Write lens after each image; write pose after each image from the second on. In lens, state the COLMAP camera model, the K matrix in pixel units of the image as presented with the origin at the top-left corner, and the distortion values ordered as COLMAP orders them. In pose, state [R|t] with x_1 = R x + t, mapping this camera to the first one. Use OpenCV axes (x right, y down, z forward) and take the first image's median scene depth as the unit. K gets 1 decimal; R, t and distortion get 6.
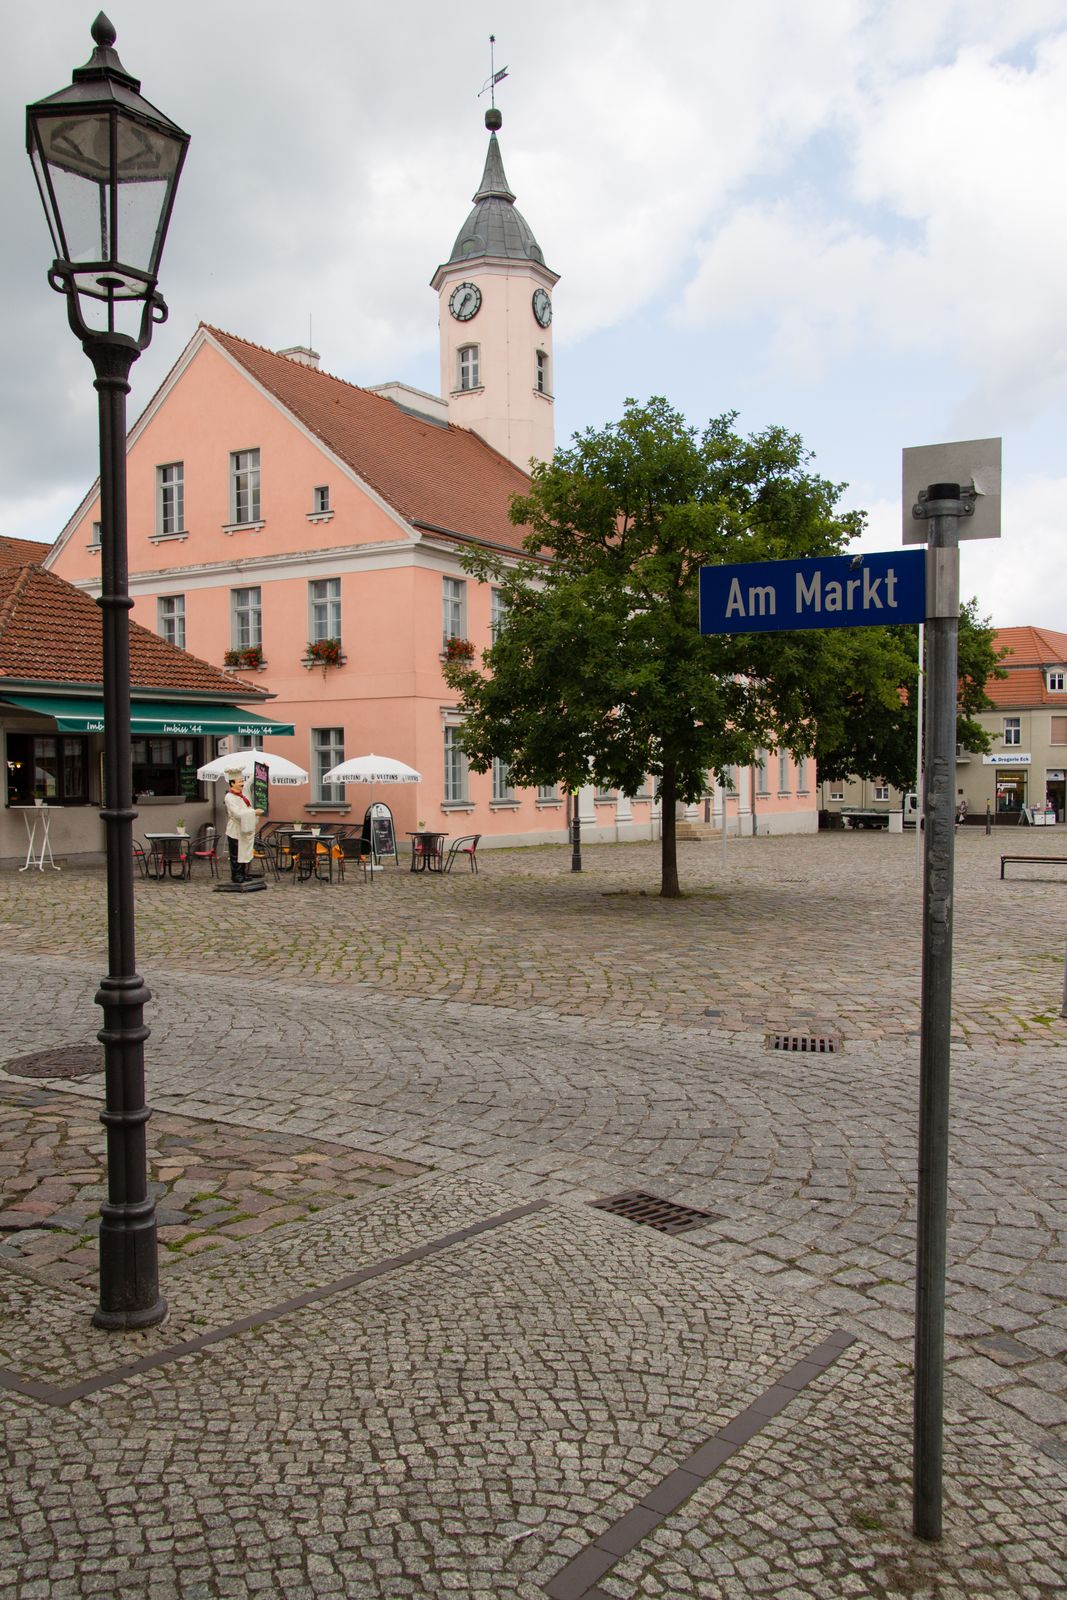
lens RADIAL K [[1337.2, 0, 531.8], [0, 1337.2, 836.3], [0, 0, 1]] dist [-0.068155, 0.118056]
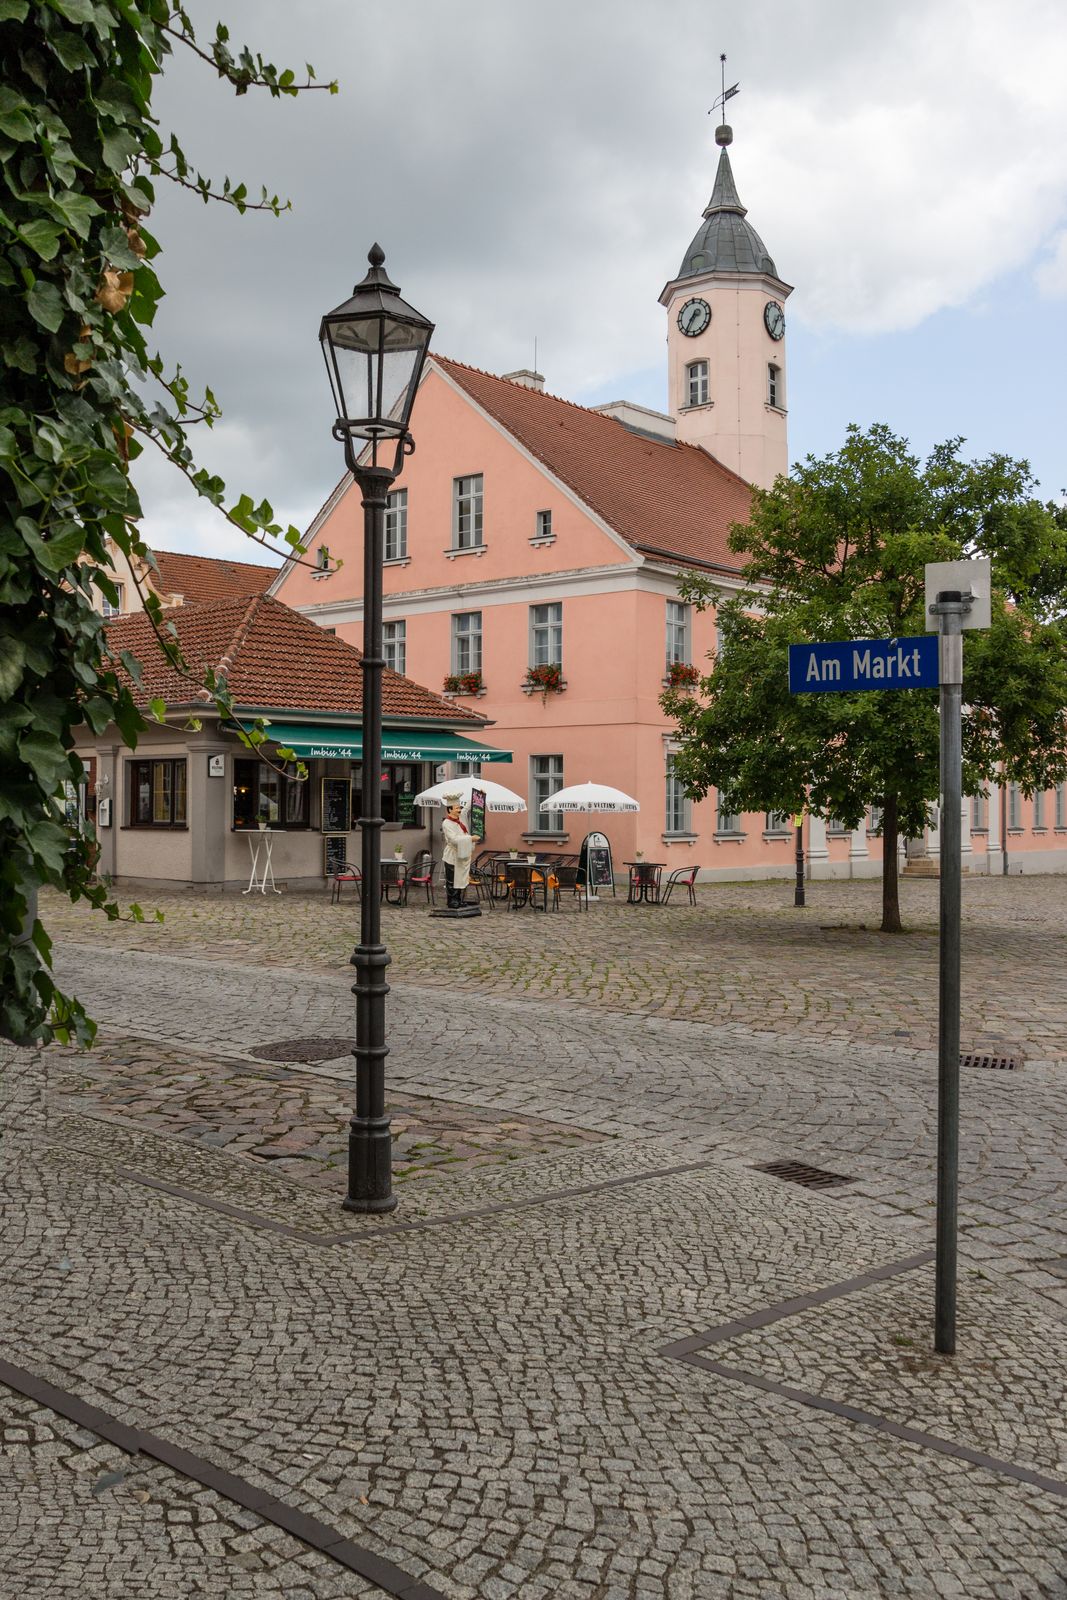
lens RADIAL K [[1502.4, 0, 533.5], [0, 1502.4, 800.0], [0, 0, 1]] dist [-0.133238, 0.002097]
pose [[0.986587, 0.009962, -0.162933, 0.039190], [-0.018246, 0.998611, -0.049430, 0.013772], [0.162214, 0.051740, 0.985398, -0.189278]]
